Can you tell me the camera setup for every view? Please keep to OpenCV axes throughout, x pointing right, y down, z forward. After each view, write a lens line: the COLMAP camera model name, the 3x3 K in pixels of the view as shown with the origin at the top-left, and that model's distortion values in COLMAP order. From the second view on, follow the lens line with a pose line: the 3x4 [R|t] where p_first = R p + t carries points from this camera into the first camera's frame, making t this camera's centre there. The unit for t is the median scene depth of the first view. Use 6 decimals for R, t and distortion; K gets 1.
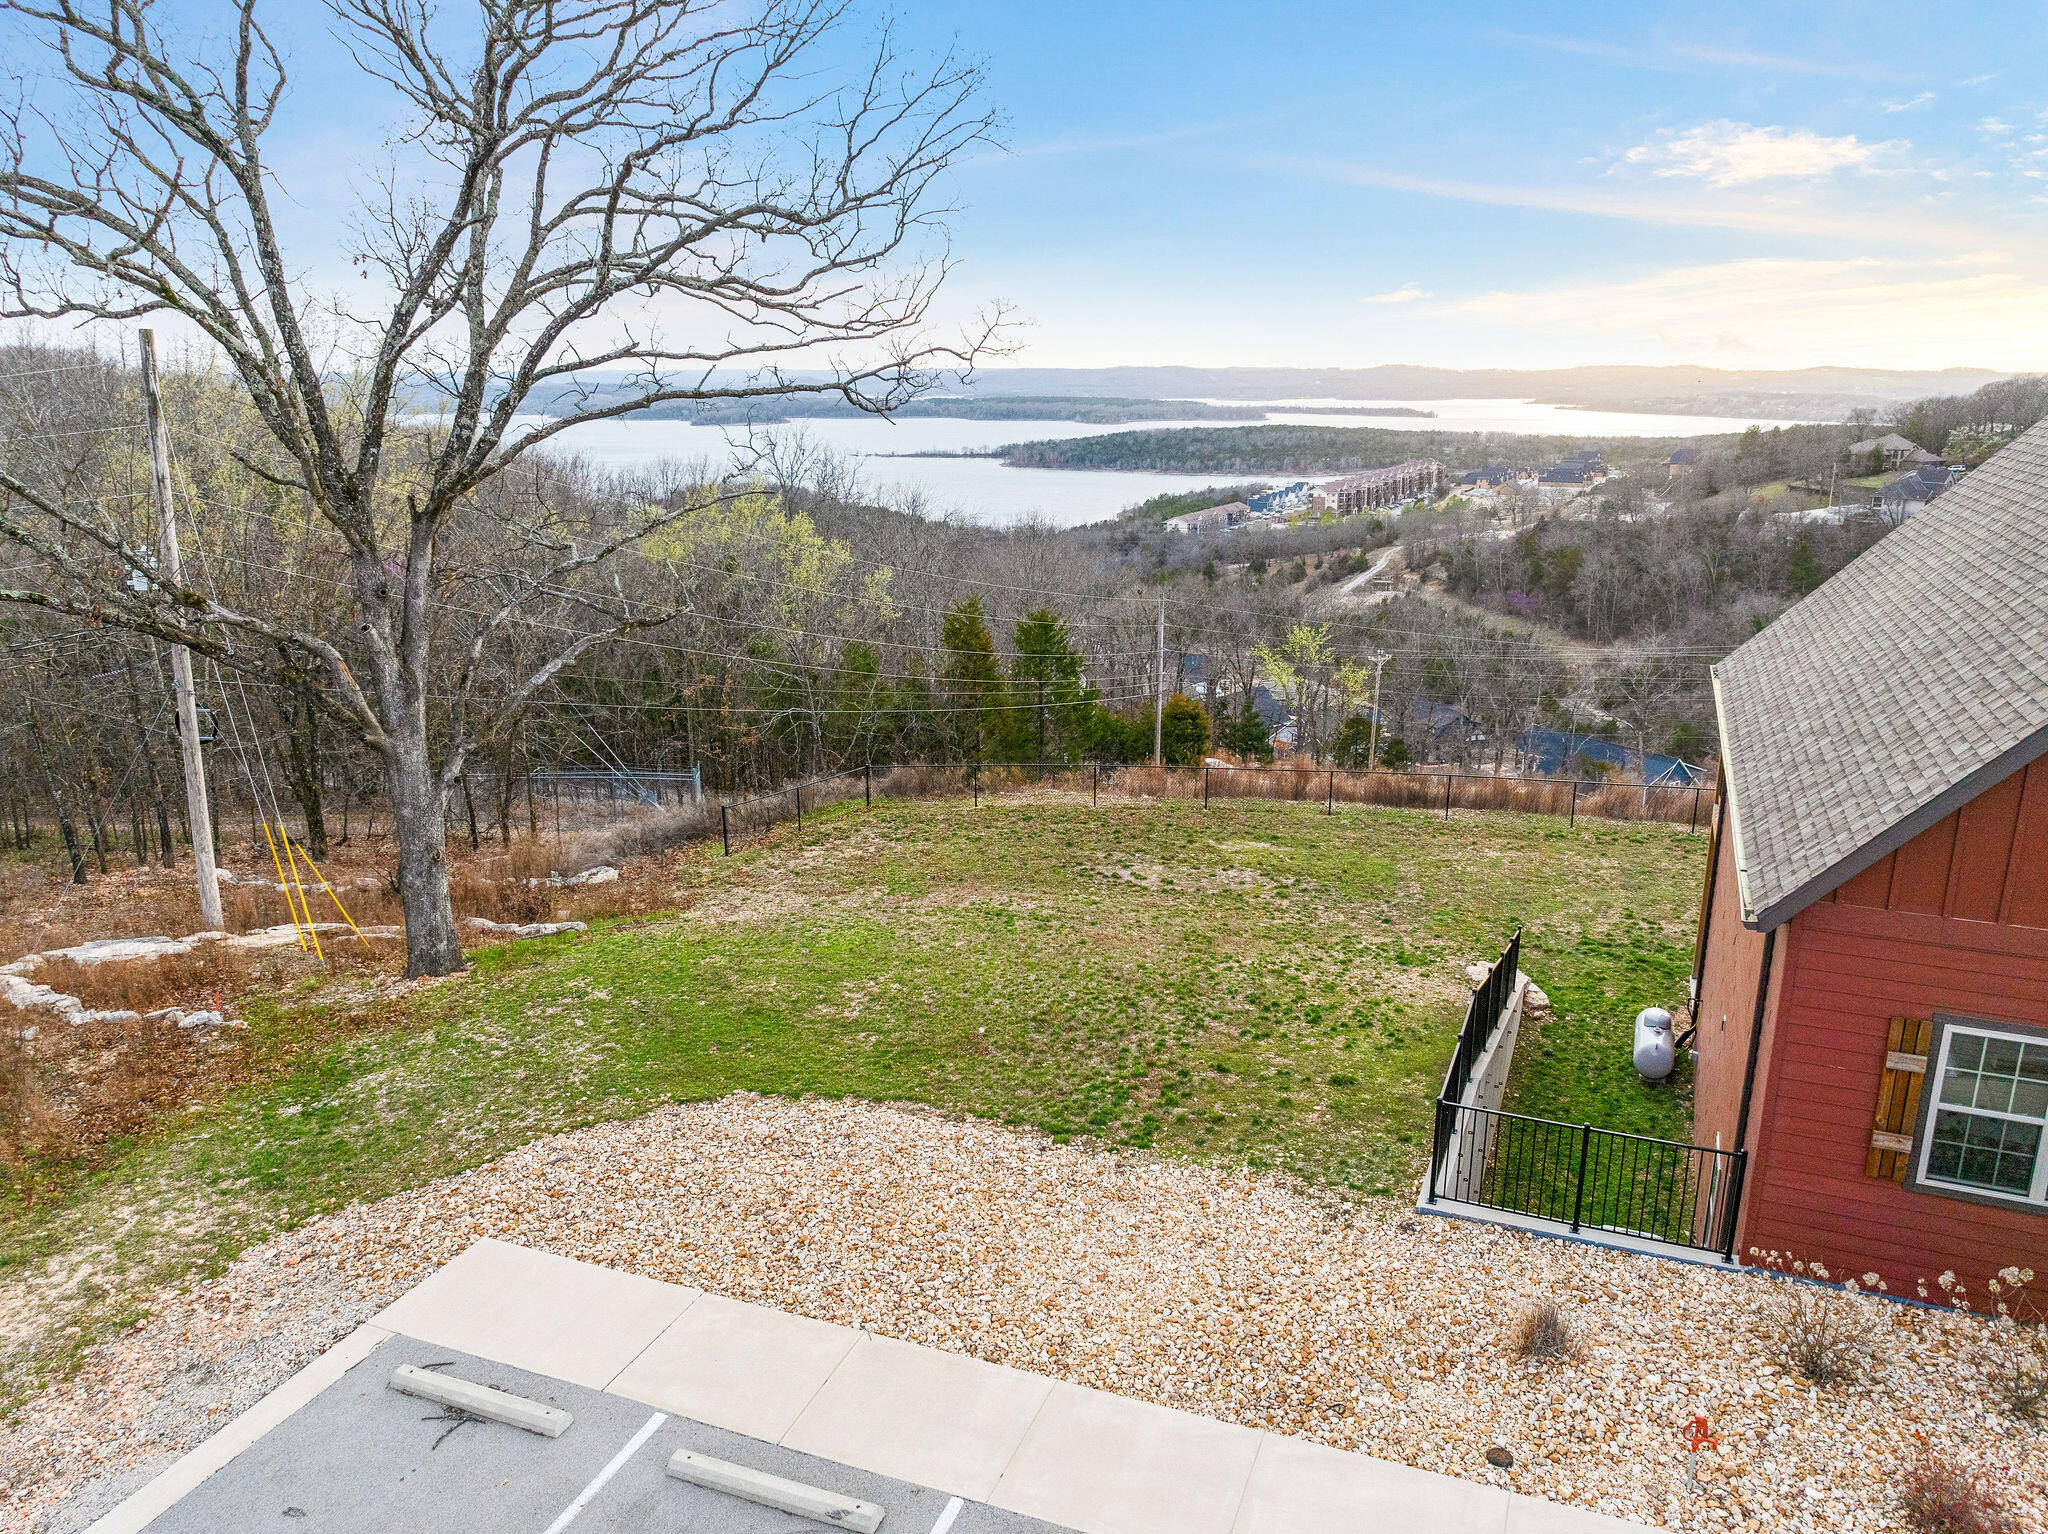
lens RADIAL K [[1441.5, 0, 1030.1], [0, 1441.5, 765.1], [0, 0, 1]] dist [-0.028823, -0.024694]
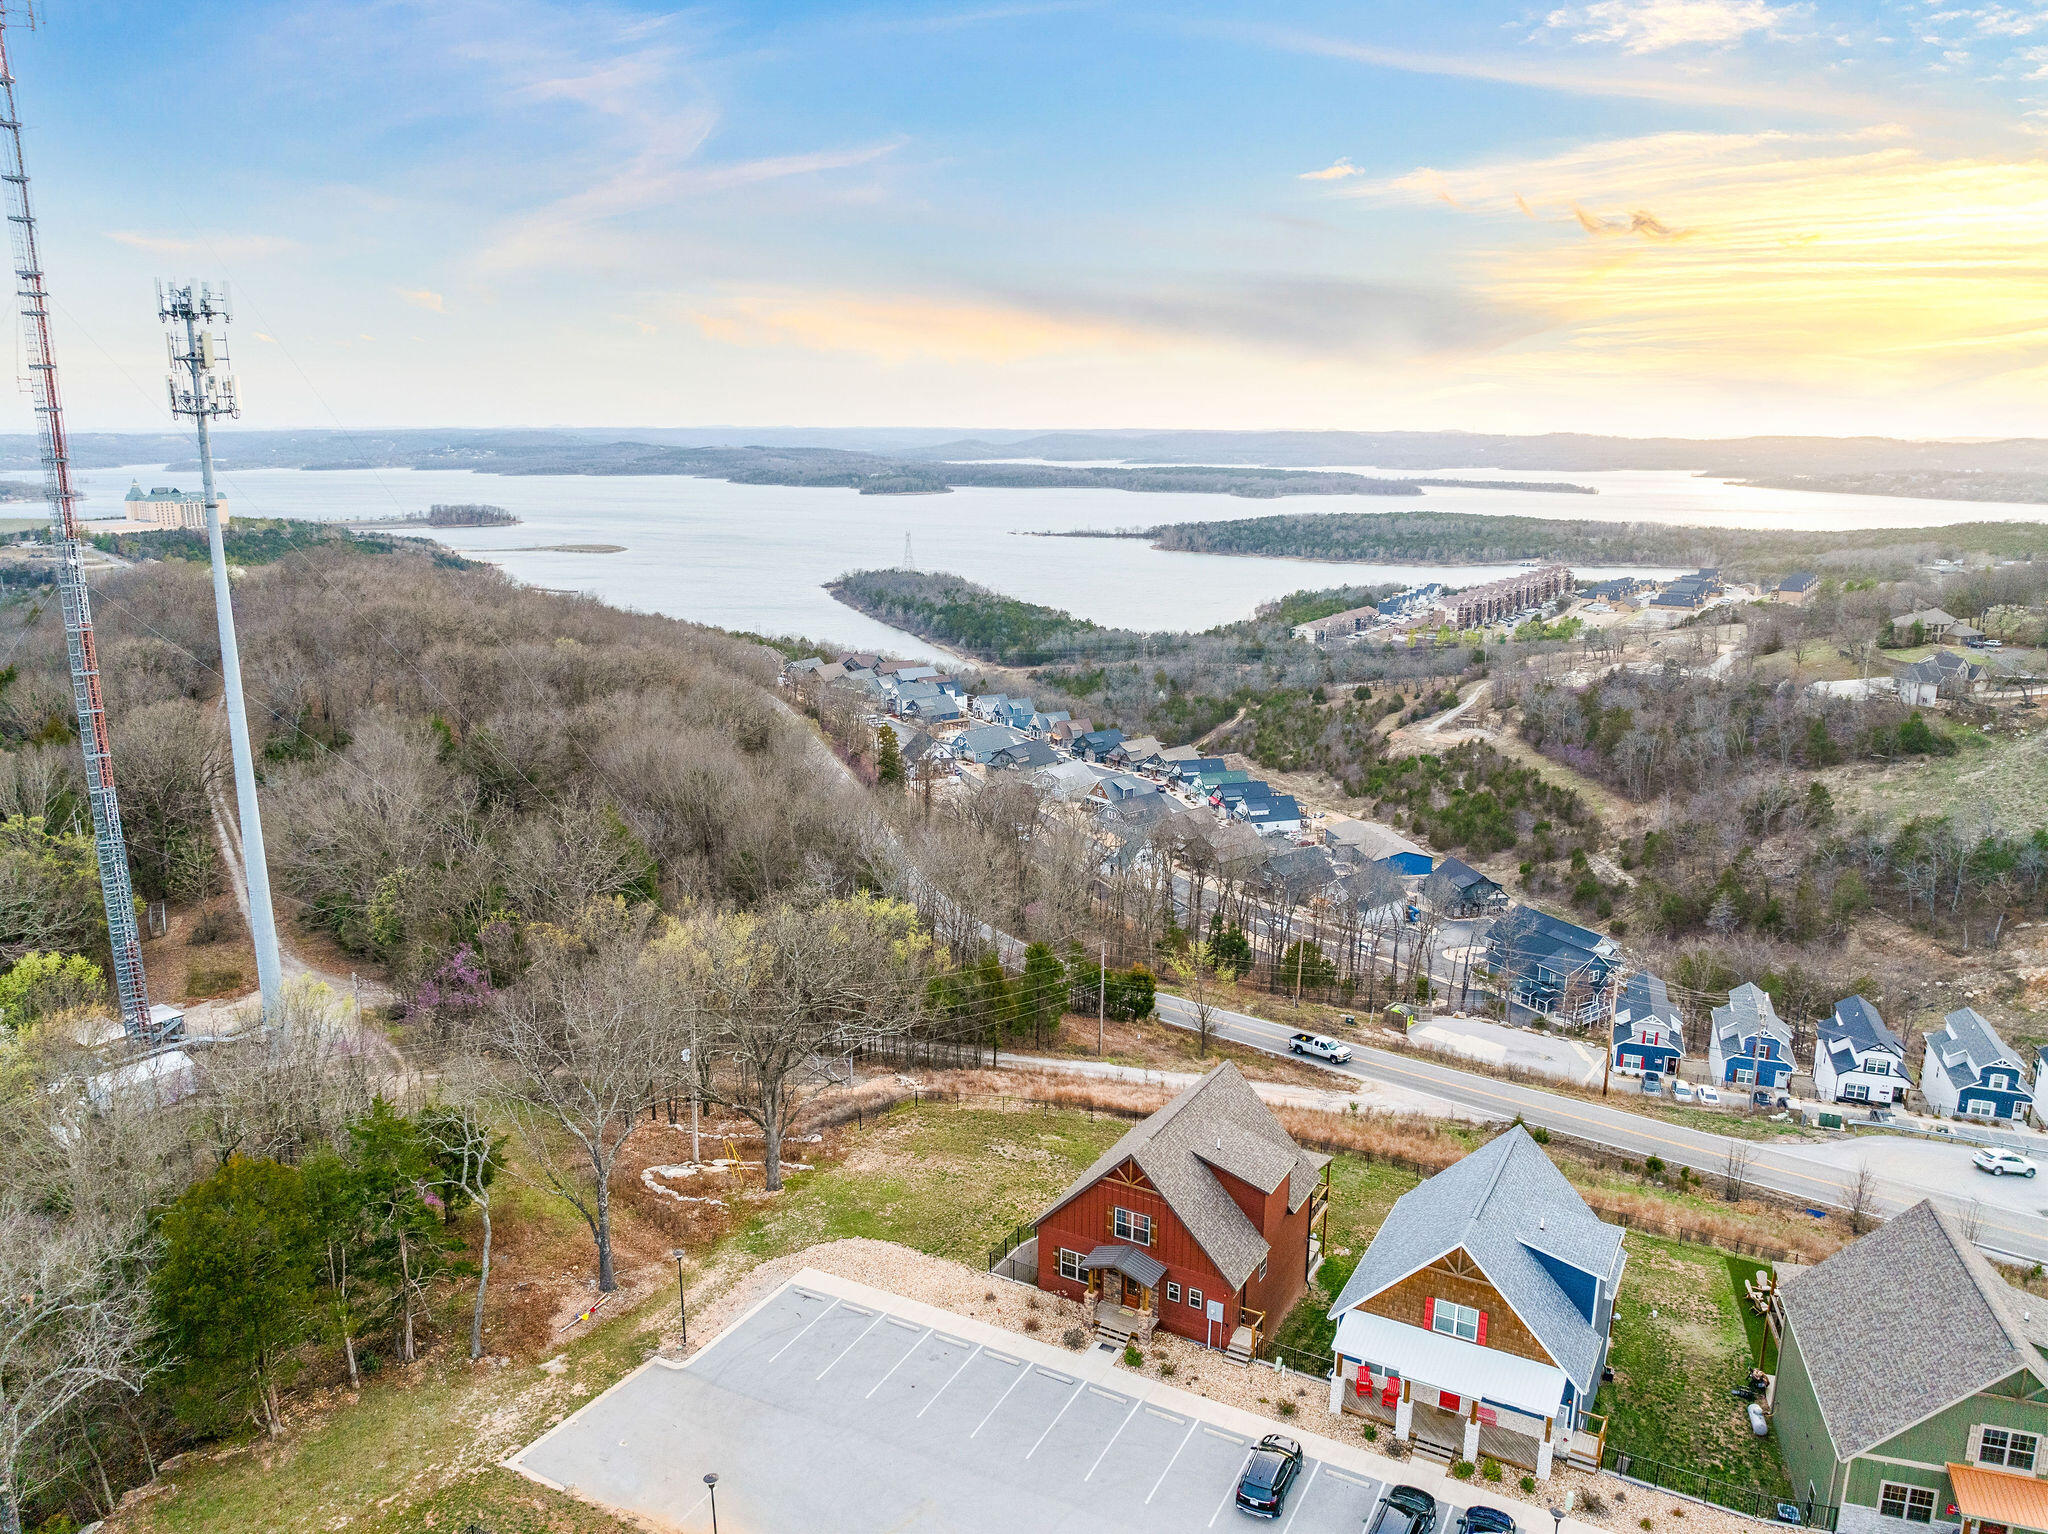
lens RADIAL K [[1441.5, 0, 1030.1], [0, 1441.5, 765.1], [0, 0, 1]] dist [-0.028823, -0.024694]
pose [[0.993858, 0.031670, -0.106038, 0.421096], [-0.035573, 0.998750, -0.035125, -0.610844], [0.104793, 0.038681, 0.993741, -1.906396]]
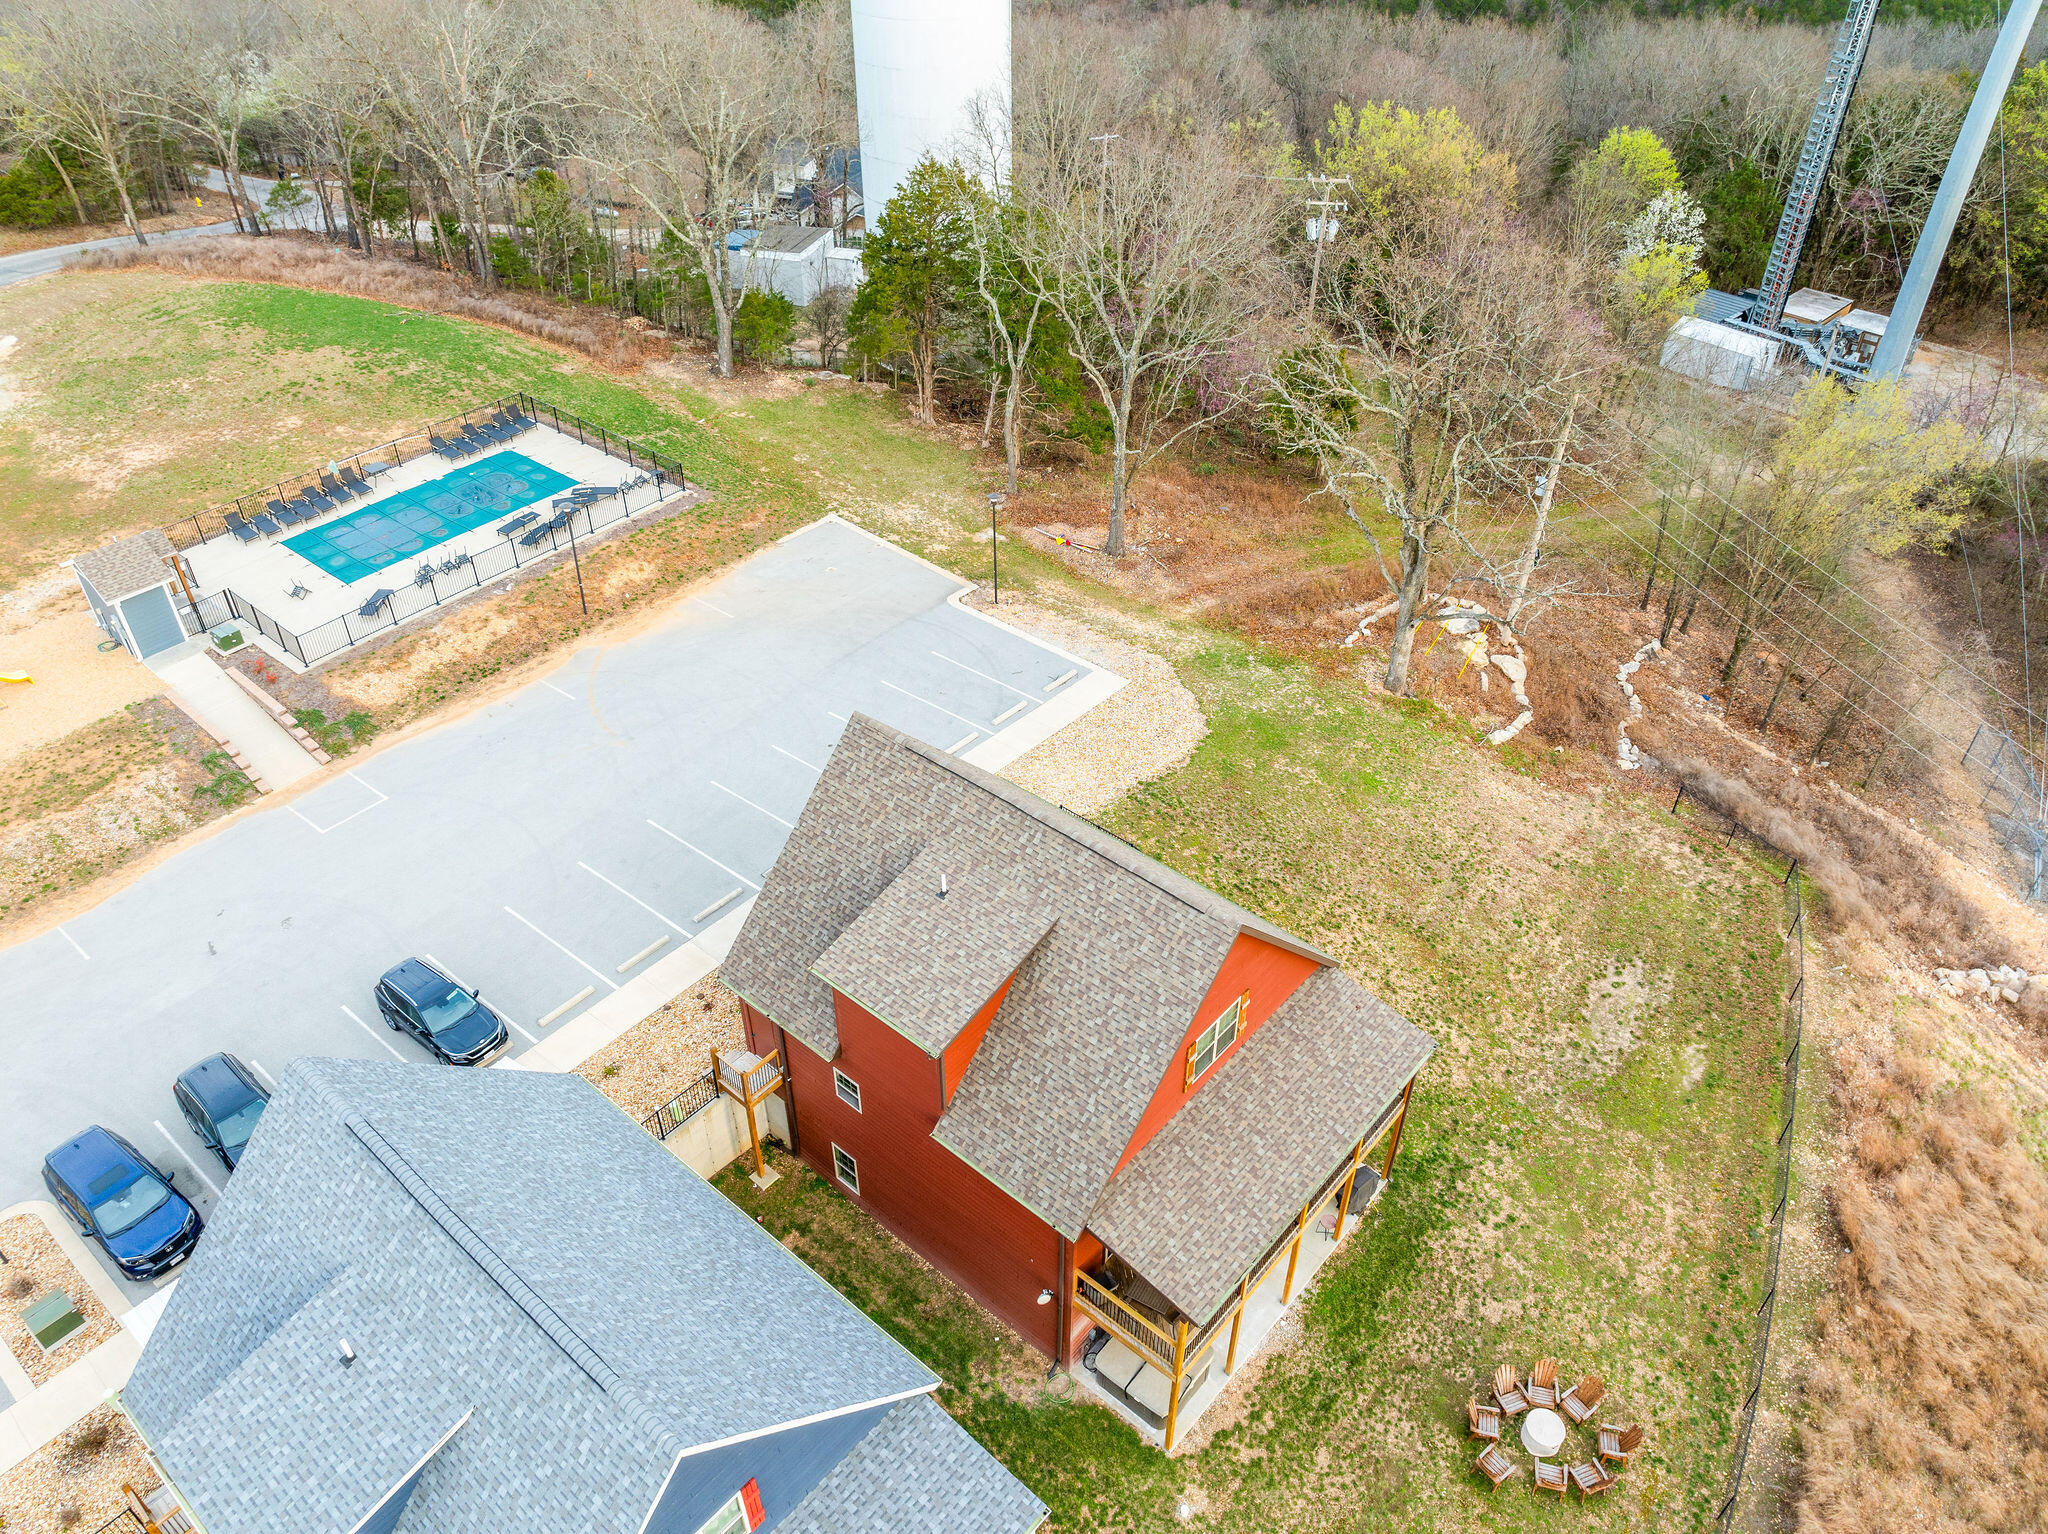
lens RADIAL K [[1443.0, 0, 1031.1], [0, 1443.0, 765.4], [0, 0, 1]] dist [-0.041143, 0.004577]
pose [[-0.299080, 0.585021, -0.753857, 1.244998], [-0.255227, 0.712192, 0.653944, -0.892300], [0.919462, 0.387986, -0.063690, 0.512340]]
